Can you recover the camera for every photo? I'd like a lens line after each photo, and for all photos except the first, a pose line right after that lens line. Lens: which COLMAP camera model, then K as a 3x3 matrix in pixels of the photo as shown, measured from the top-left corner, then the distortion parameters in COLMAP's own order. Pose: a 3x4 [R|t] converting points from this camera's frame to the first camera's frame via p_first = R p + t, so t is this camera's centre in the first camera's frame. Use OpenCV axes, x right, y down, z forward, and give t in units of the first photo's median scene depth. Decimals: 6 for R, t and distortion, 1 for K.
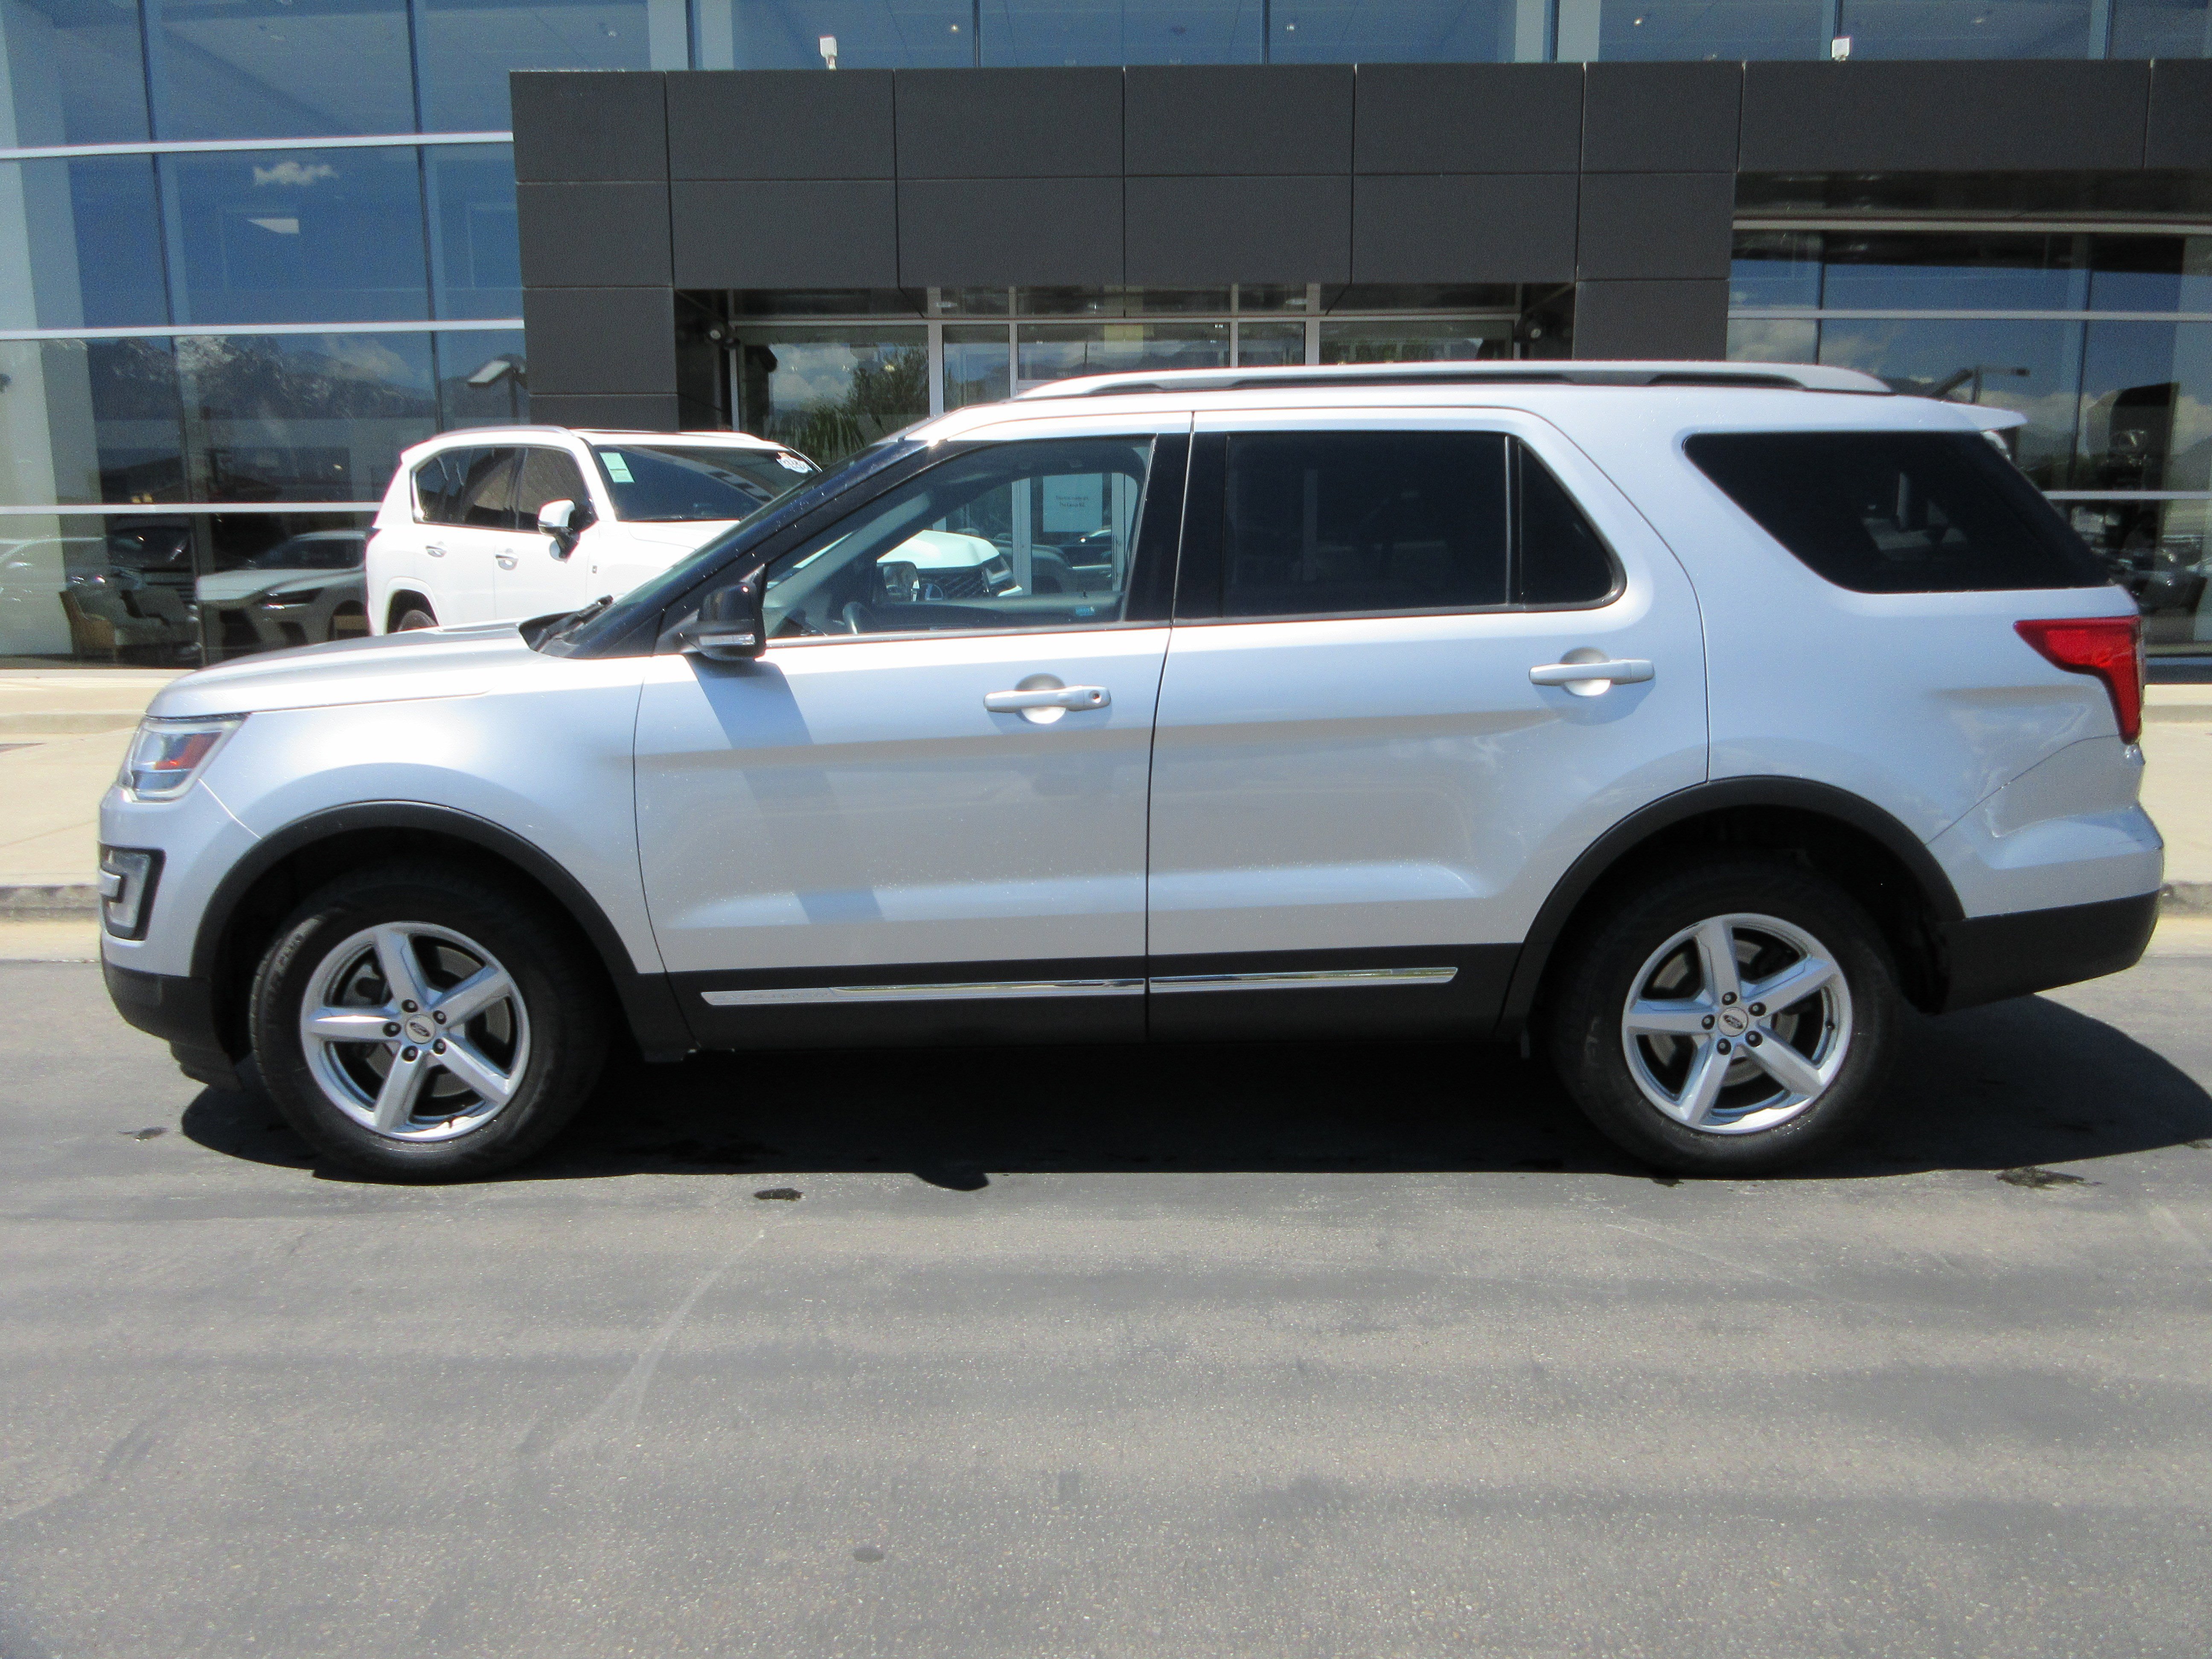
lens RADIAL K [[1635.8, 0, 1104.9], [0, 1635.8, 823.3], [0, 0, 1]] dist [-0.003783, 0.011364]
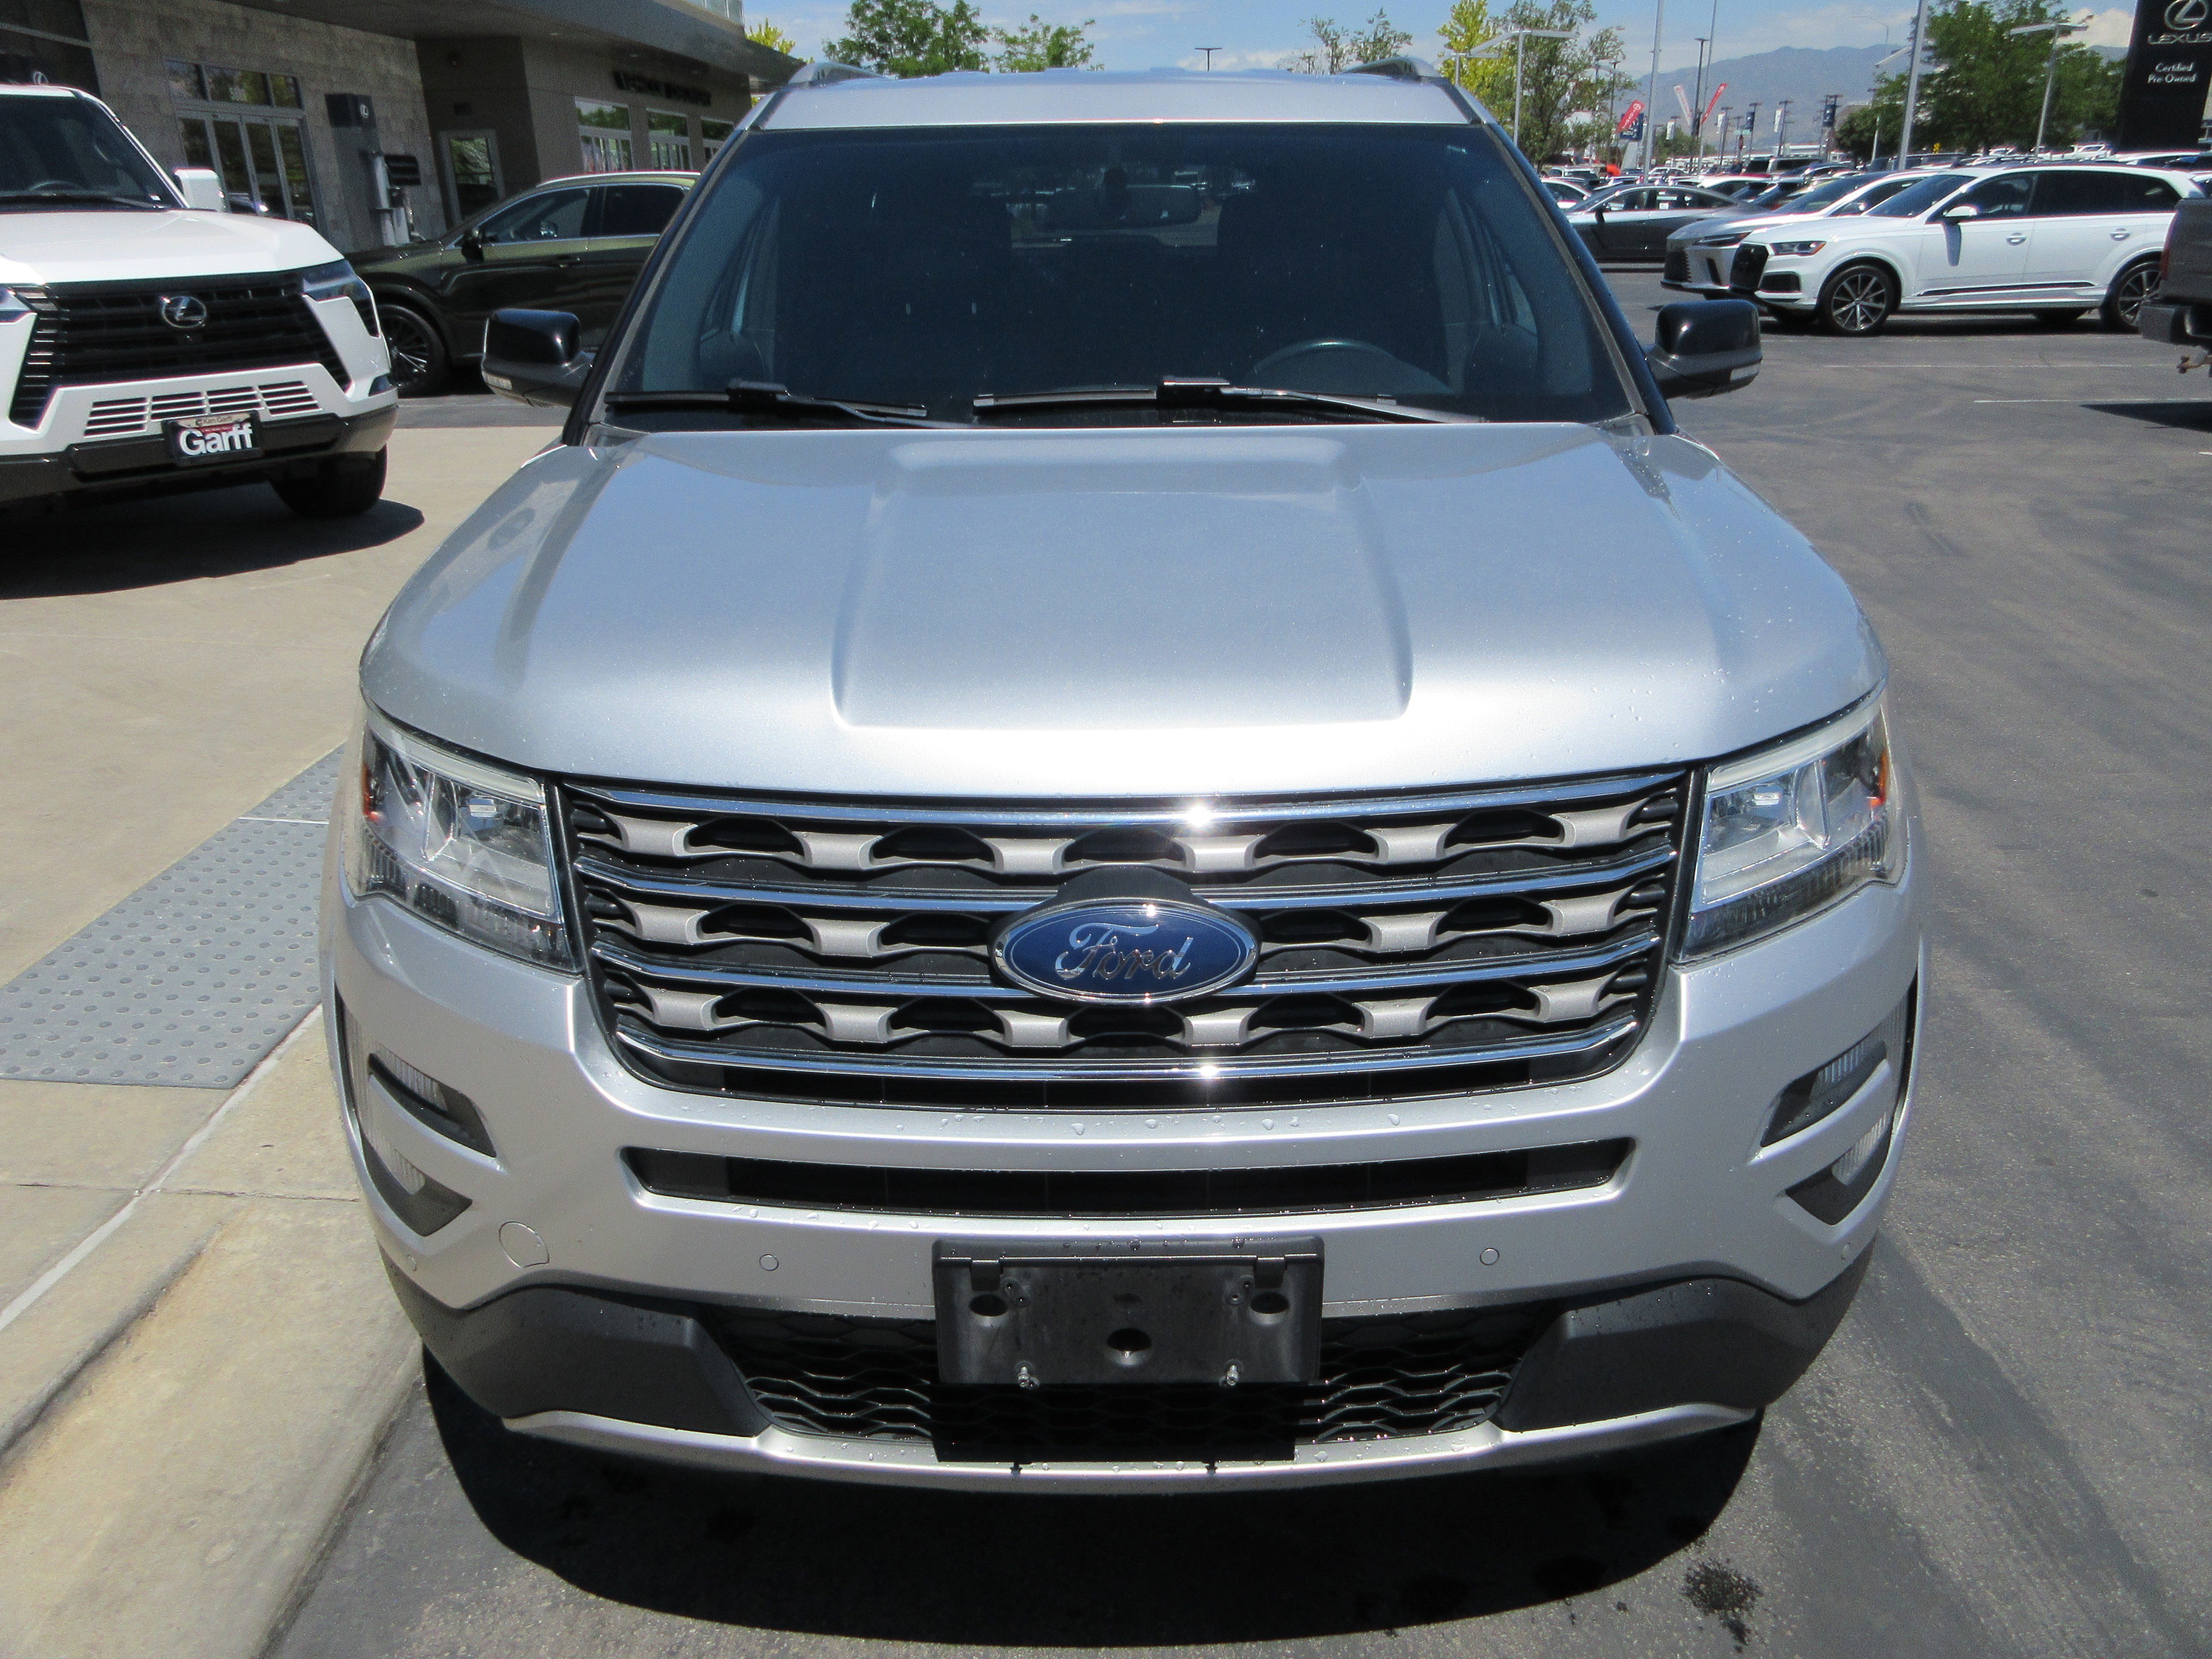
lens RADIAL K [[1635.8, 0, 1105.4], [0, 1635.8, 820.7], [0, 0, 1]] dist [-0.003783, 0.011364]
pose [[-0.001455, -0.354918, 0.934896, -1.047097], [0.186339, 0.918427, 0.348955, -0.240798], [-0.982484, 0.174716, 0.064799, 1.218789]]
